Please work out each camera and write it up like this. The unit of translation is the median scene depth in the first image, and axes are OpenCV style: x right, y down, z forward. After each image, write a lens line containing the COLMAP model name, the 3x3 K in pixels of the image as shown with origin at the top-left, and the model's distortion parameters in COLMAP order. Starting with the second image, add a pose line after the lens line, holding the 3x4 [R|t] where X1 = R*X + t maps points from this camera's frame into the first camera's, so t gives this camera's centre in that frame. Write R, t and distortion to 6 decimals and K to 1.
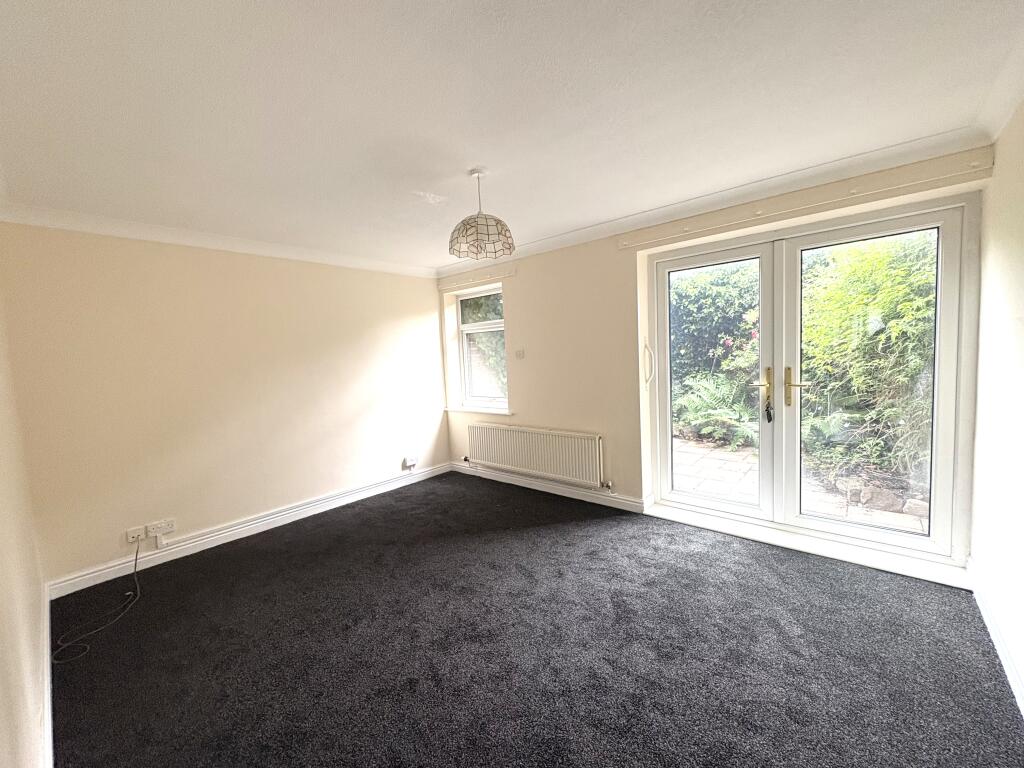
lens RADIAL K [[409.1, 0, 508.3], [0, 409.1, 387.1], [0, 0, 1]] dist [0.000848, -0.000182]
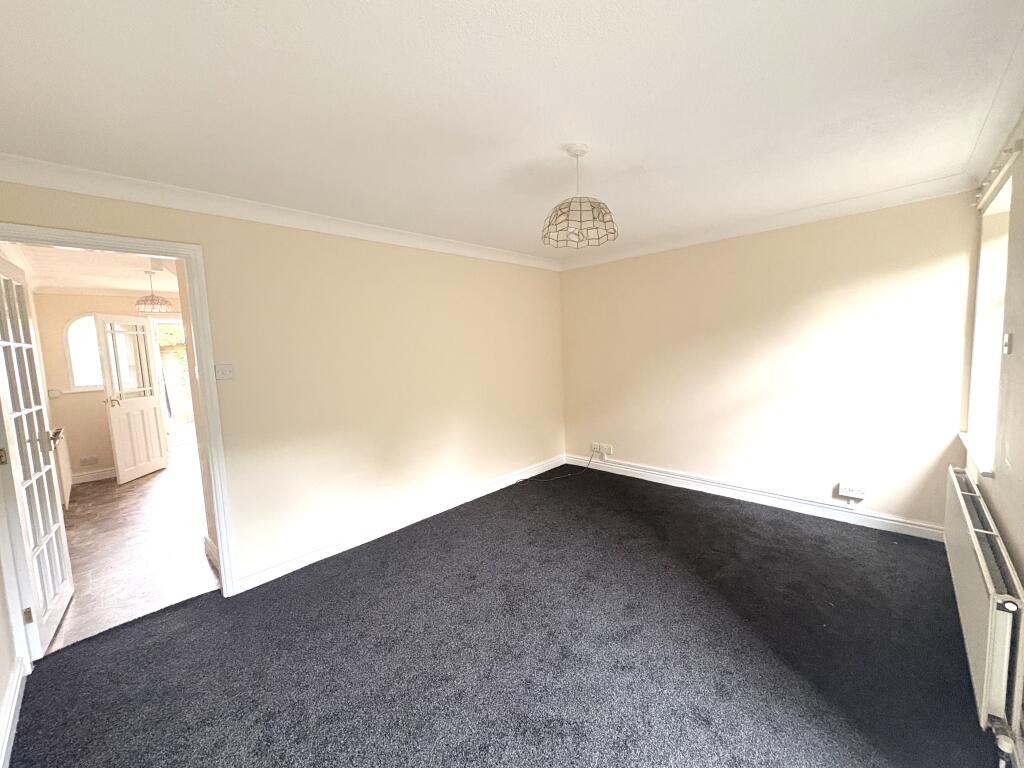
lens RADIAL K [[409.1, 0, 506.2], [0, 409.1, 390.2], [0, 0, 1]] dist [0.000848, -0.000182]
pose [[-0.054230, 0.155685, -0.986317, 0.523075], [-0.040174, 0.986631, 0.157944, -0.079512], [0.997720, 0.048189, -0.047250, 0.559912]]
